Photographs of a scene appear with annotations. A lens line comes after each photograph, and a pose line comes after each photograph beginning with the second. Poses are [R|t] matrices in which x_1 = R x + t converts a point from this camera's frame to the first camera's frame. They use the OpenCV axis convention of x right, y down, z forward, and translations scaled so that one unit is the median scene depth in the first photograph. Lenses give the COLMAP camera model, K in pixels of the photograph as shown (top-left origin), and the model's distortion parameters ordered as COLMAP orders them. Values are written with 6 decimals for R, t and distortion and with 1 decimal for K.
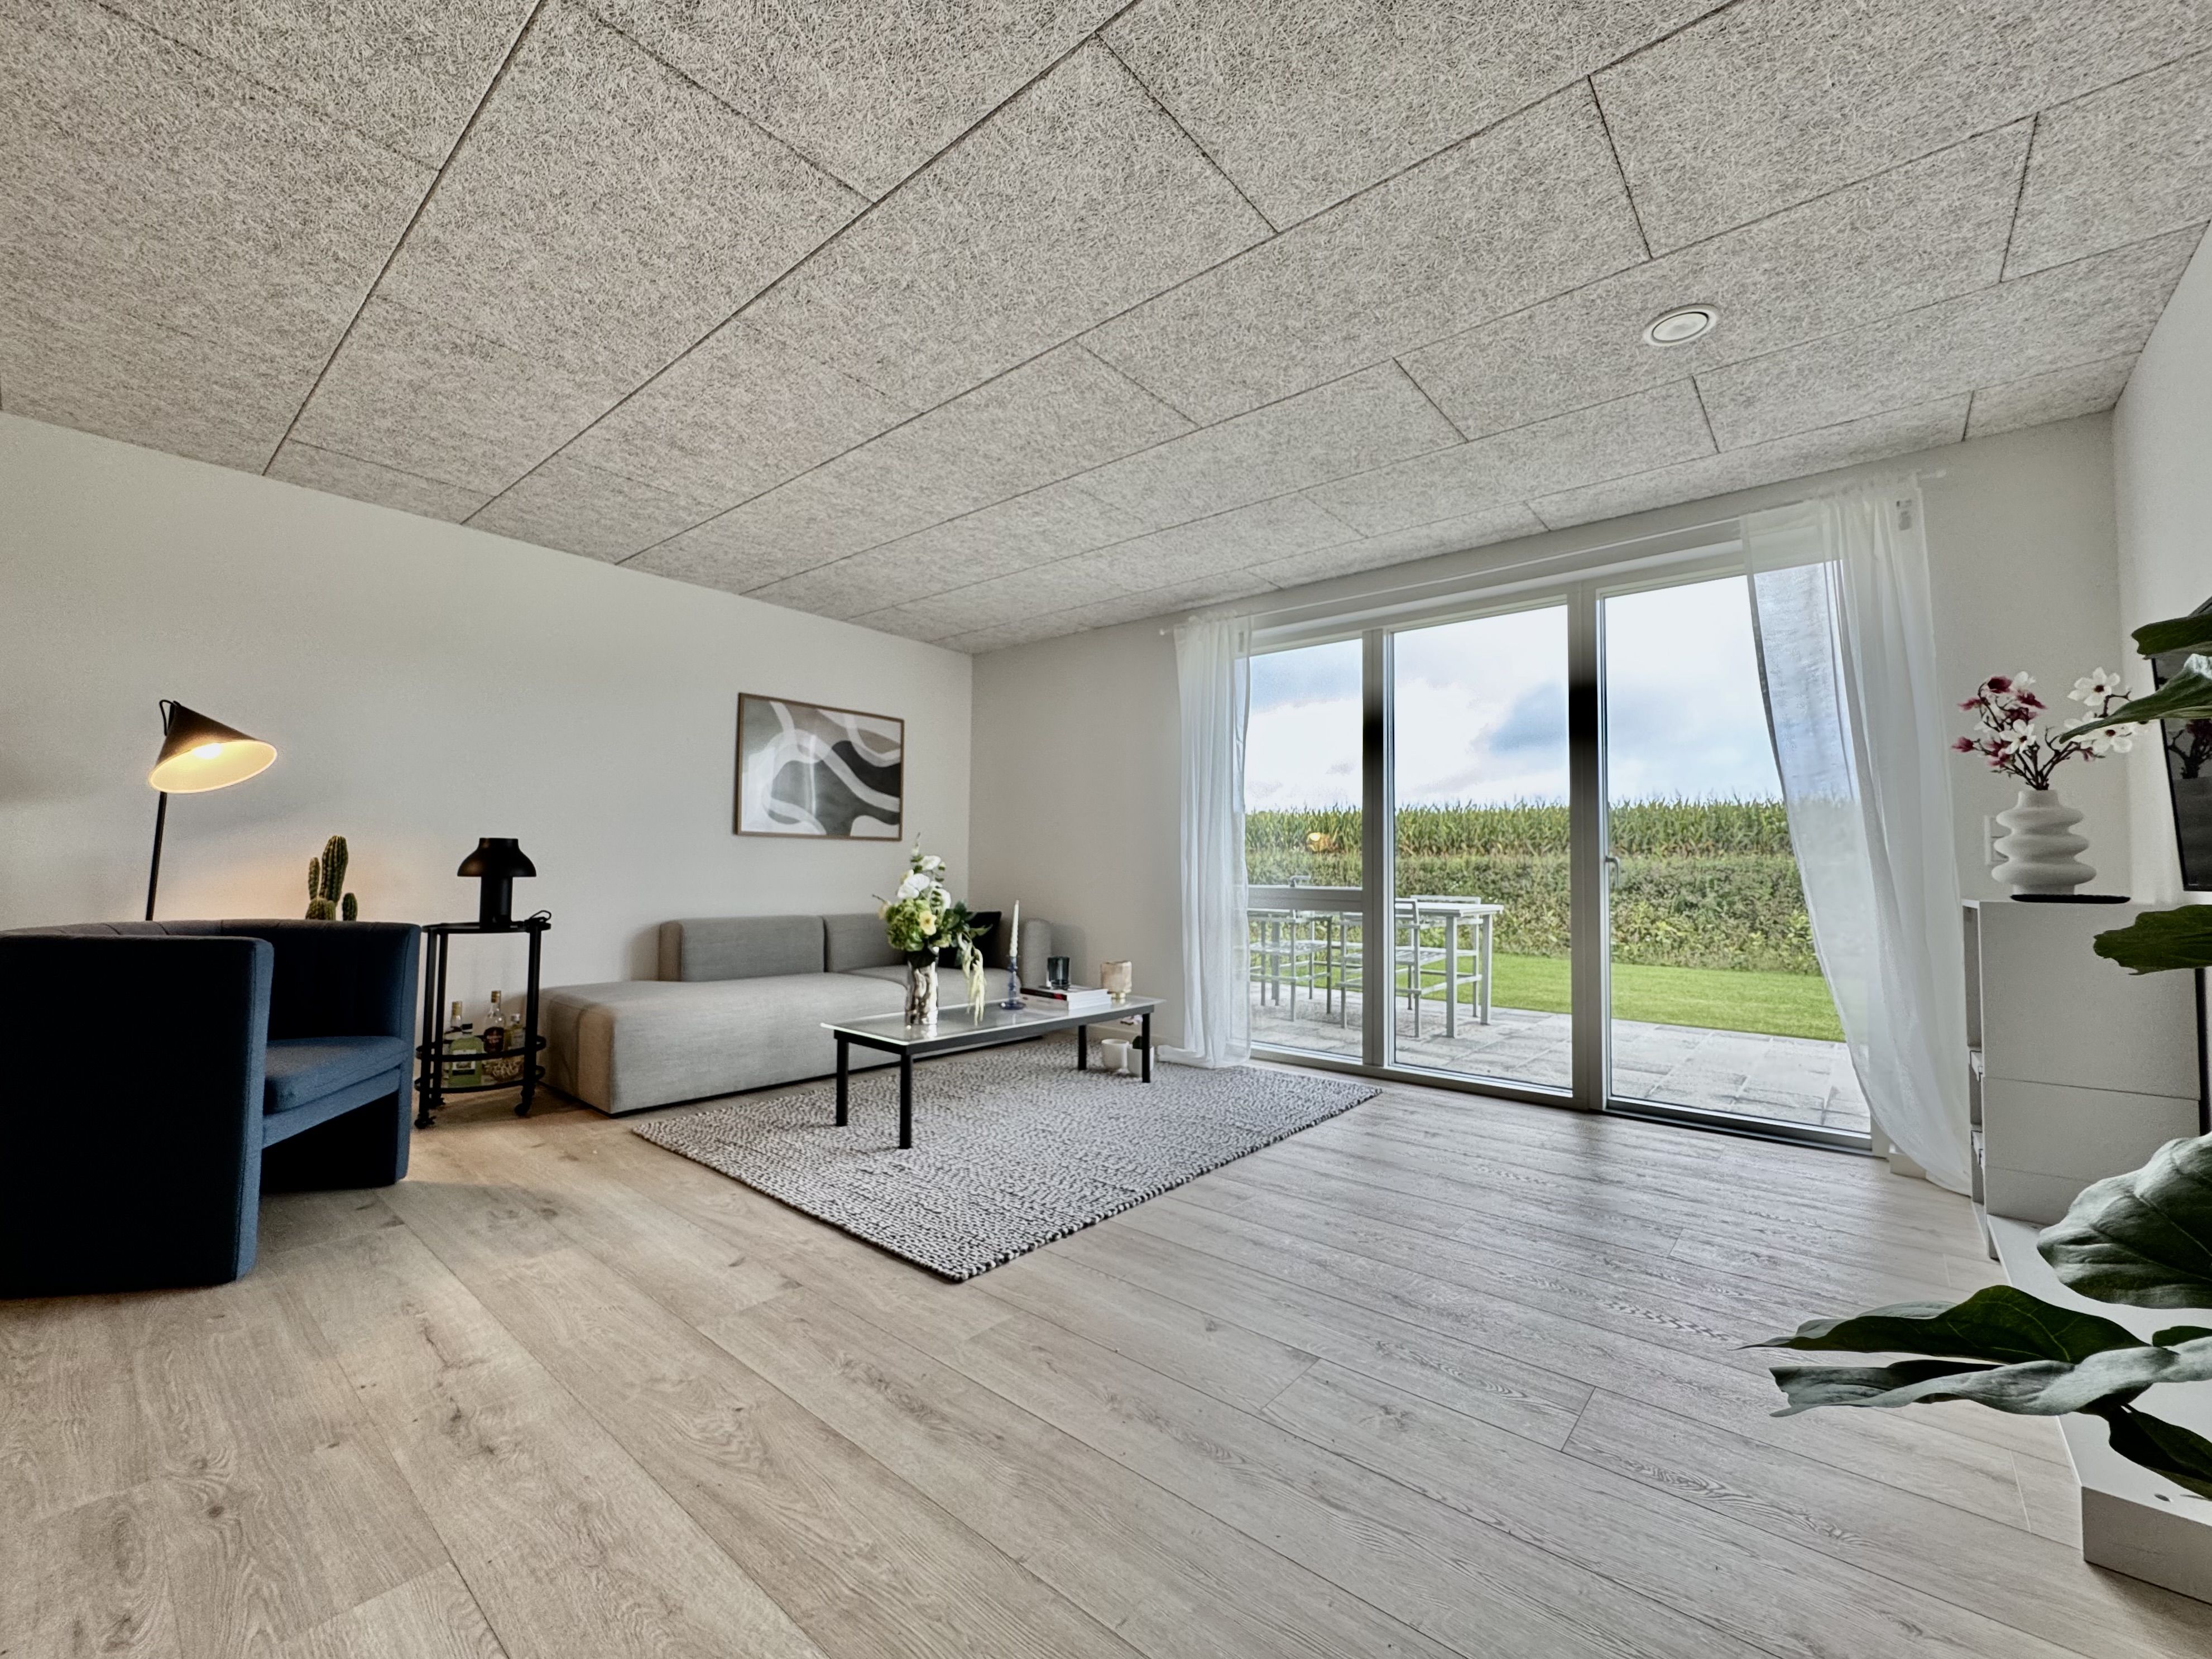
lens RADIAL K [[900.6, 0, 1101.3], [0, 900.6, 829.7], [0, 0, 1]] dist [0.000443, 0.000118]
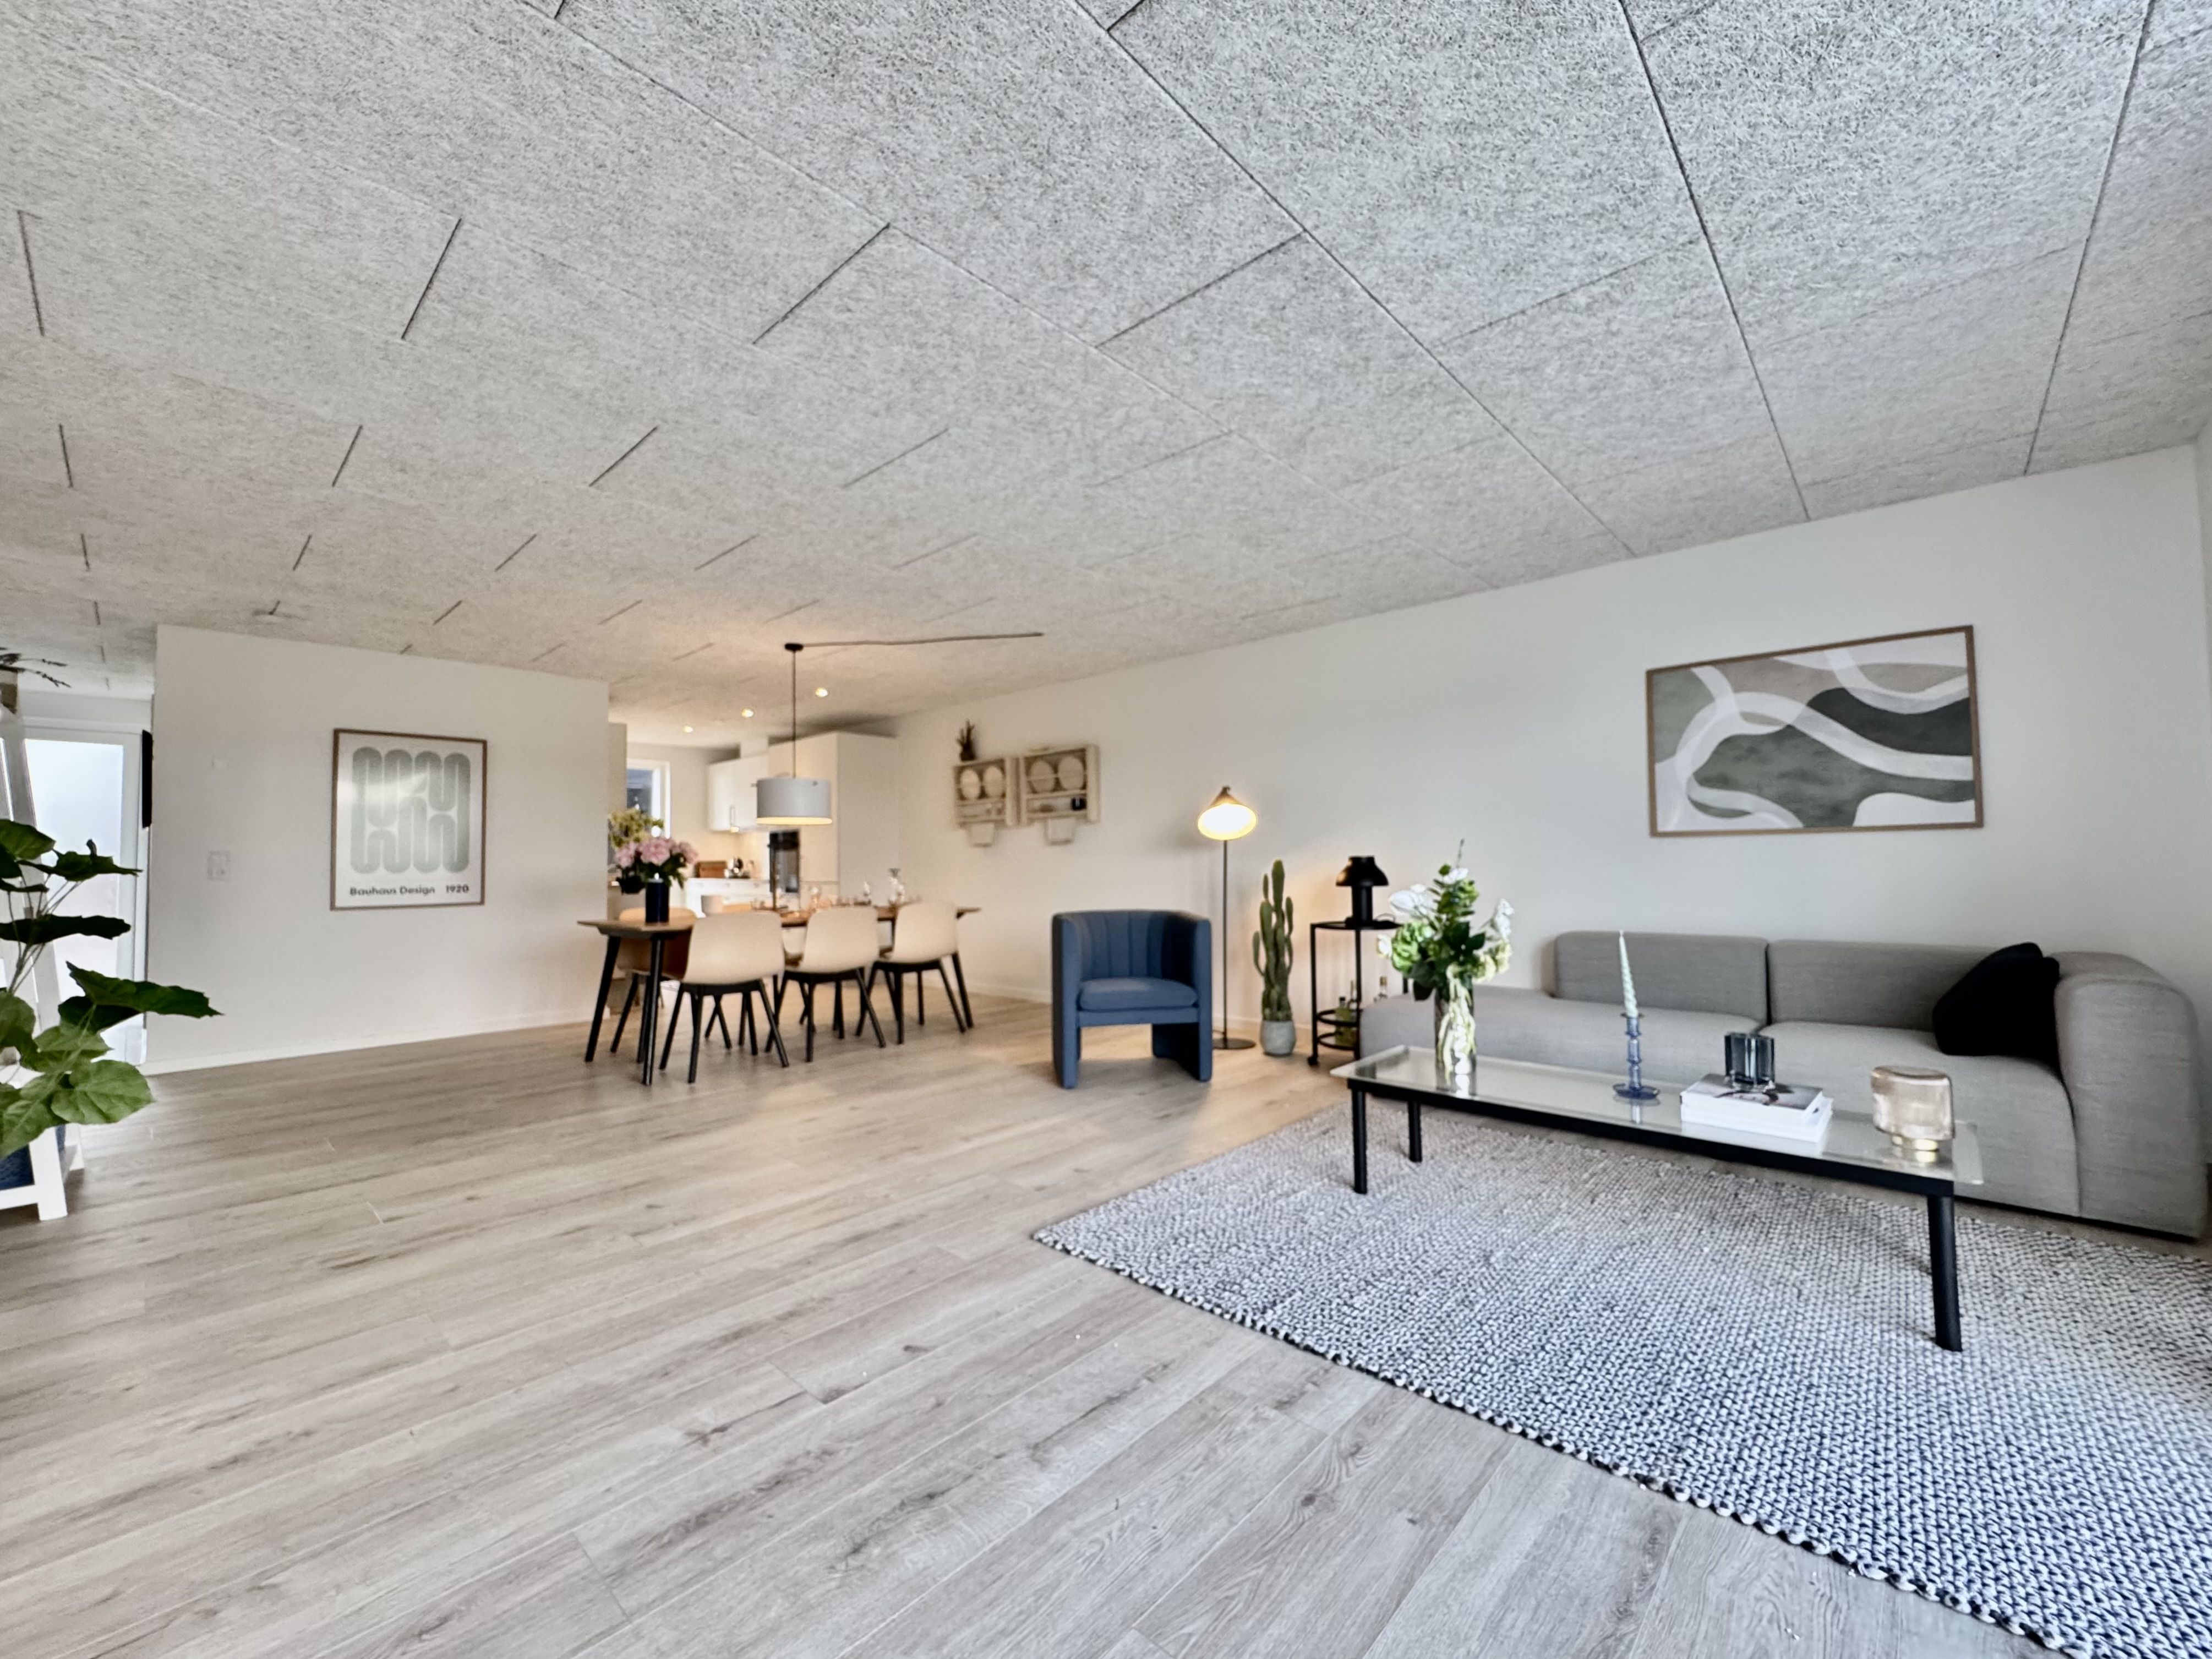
lens RADIAL K [[892.2, 0, 1102.0], [0, 892.2, 828.3], [0, 0, 1]] dist [-0.001700, 0.000094]
pose [[-0.044467, -0.054117, -0.997544, 0.520065], [0.057599, 0.996732, -0.056640, 0.017311], [0.997349, -0.059976, -0.041205, 0.583372]]
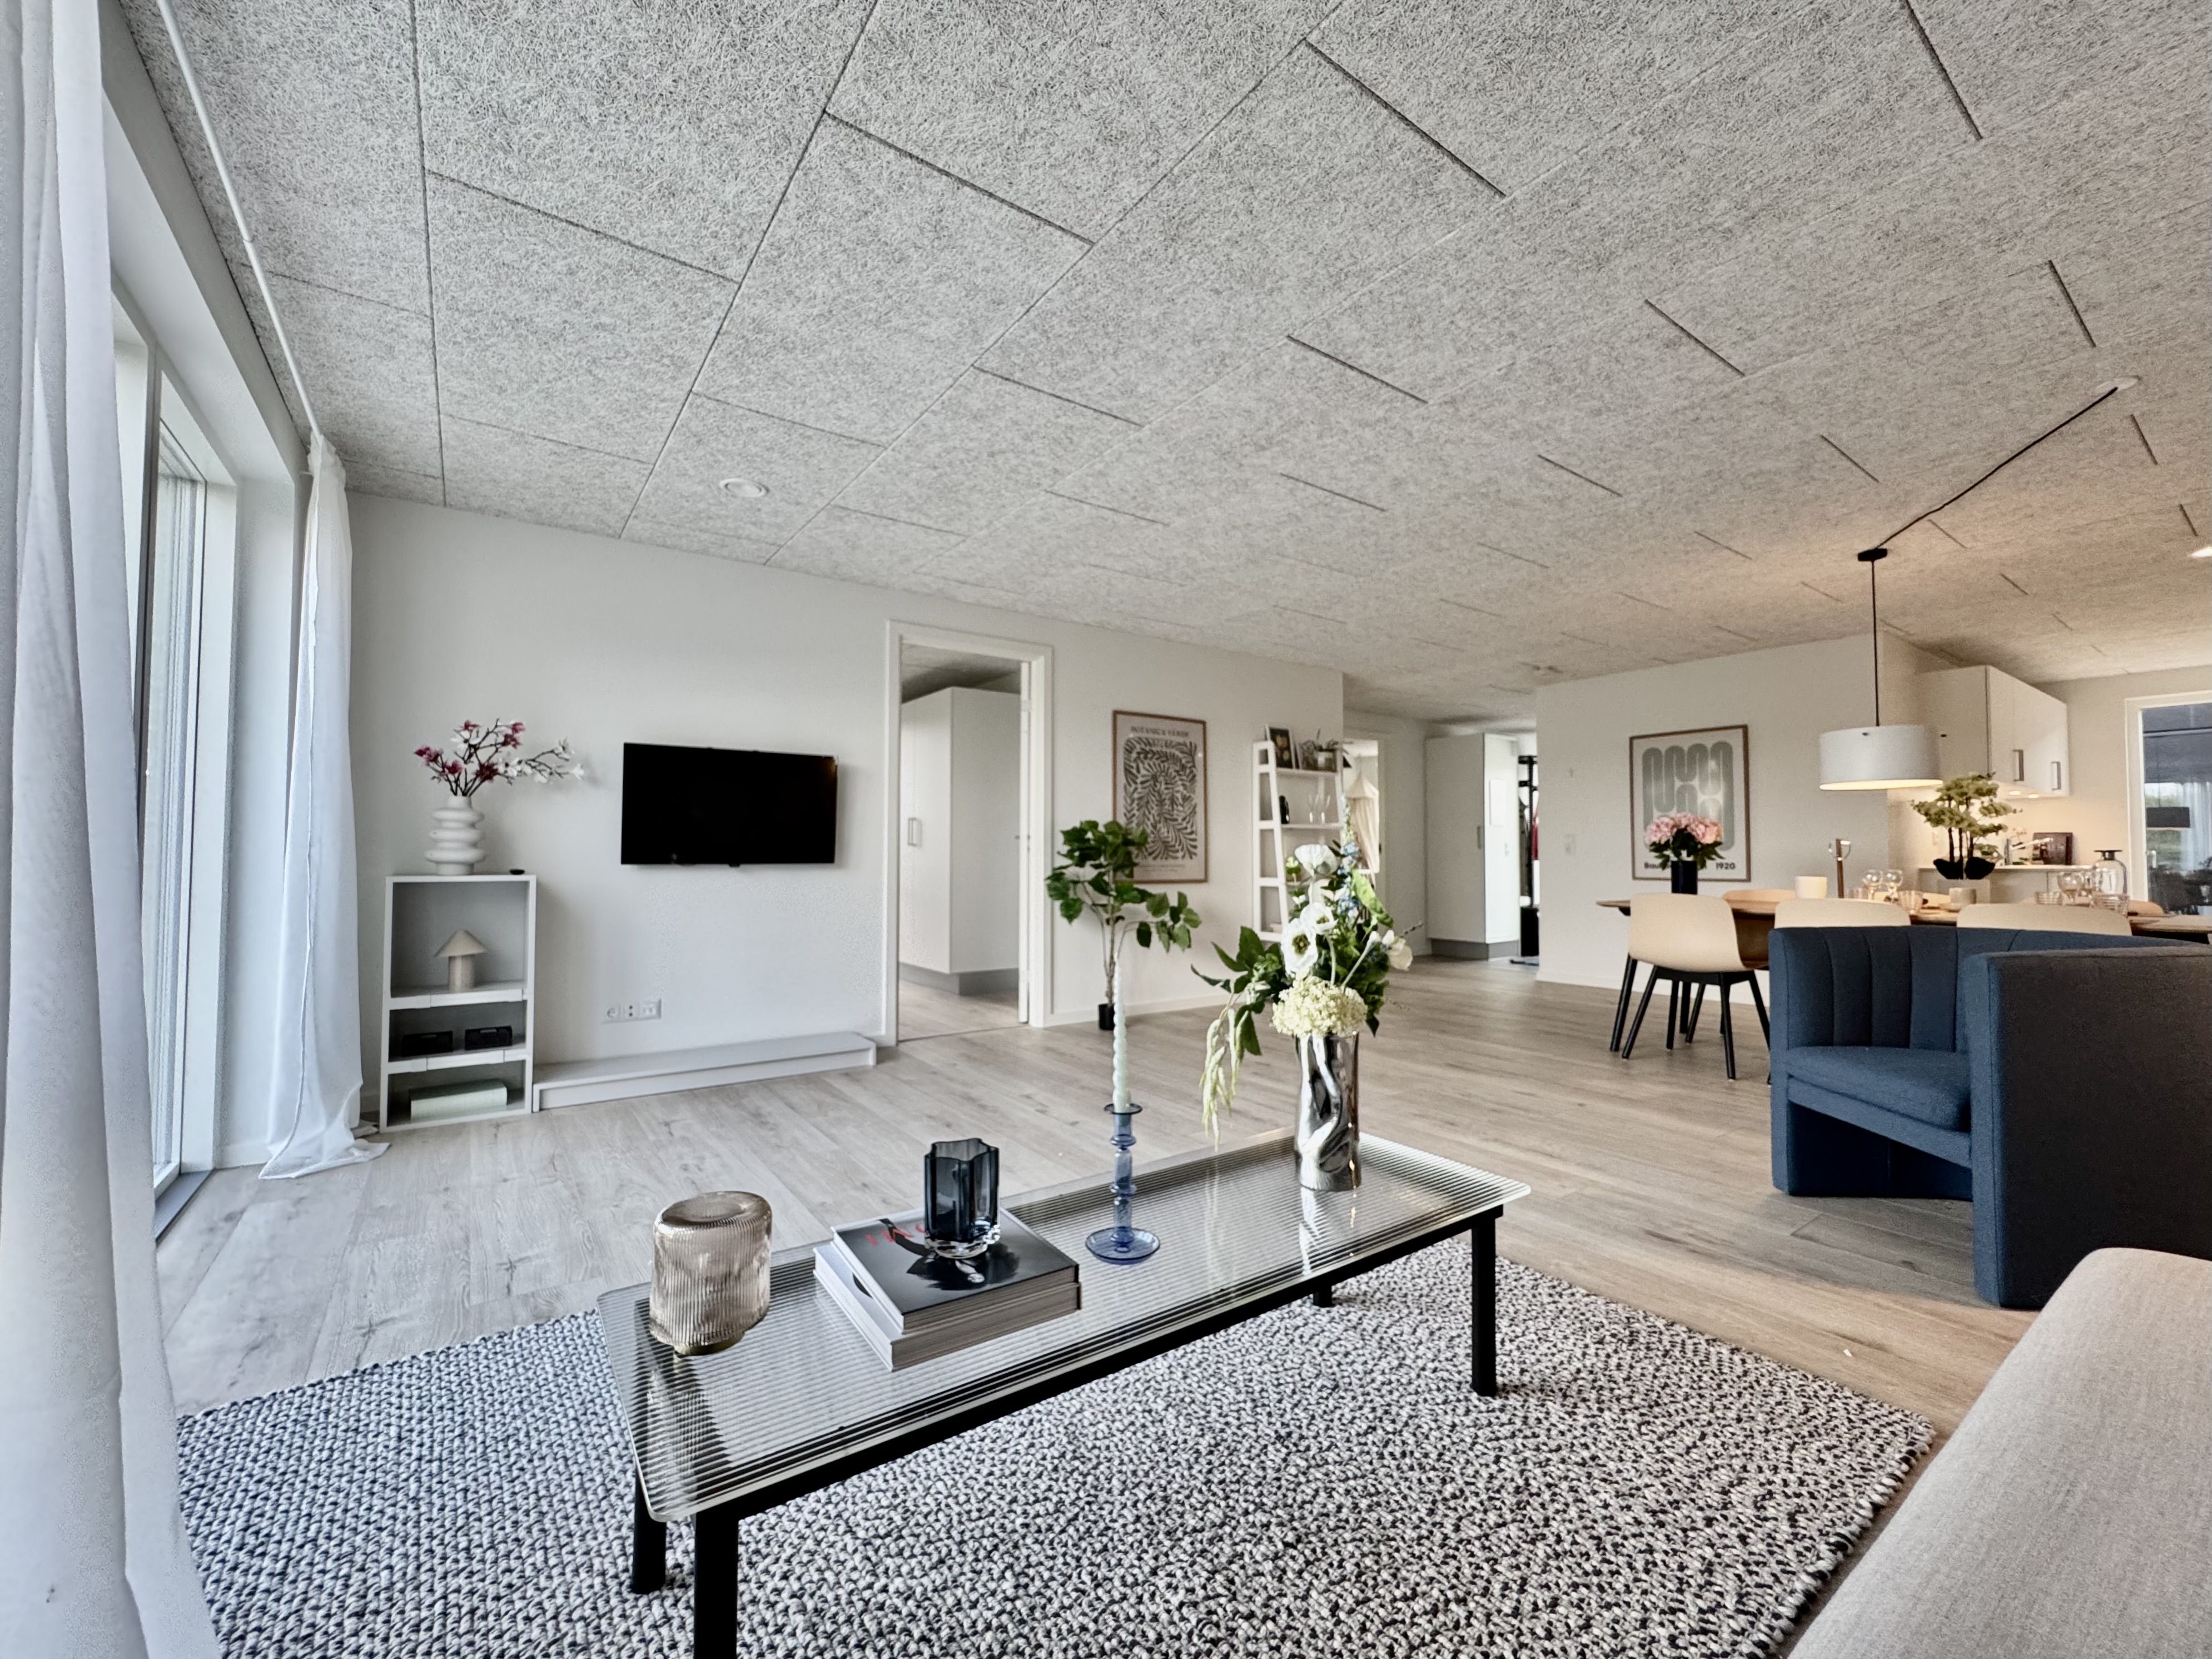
lens RADIAL K [[896.1, 0, 1106.1], [0, 896.1, 828.6], [0, 0, 1]] dist [-0.001391, 0.000254]
pose [[-0.969117, -0.008230, 0.246463, -0.161724], [-0.026765, 0.997049, -0.071948, 0.048330], [-0.245144, -0.076323, -0.966478, 1.227143]]
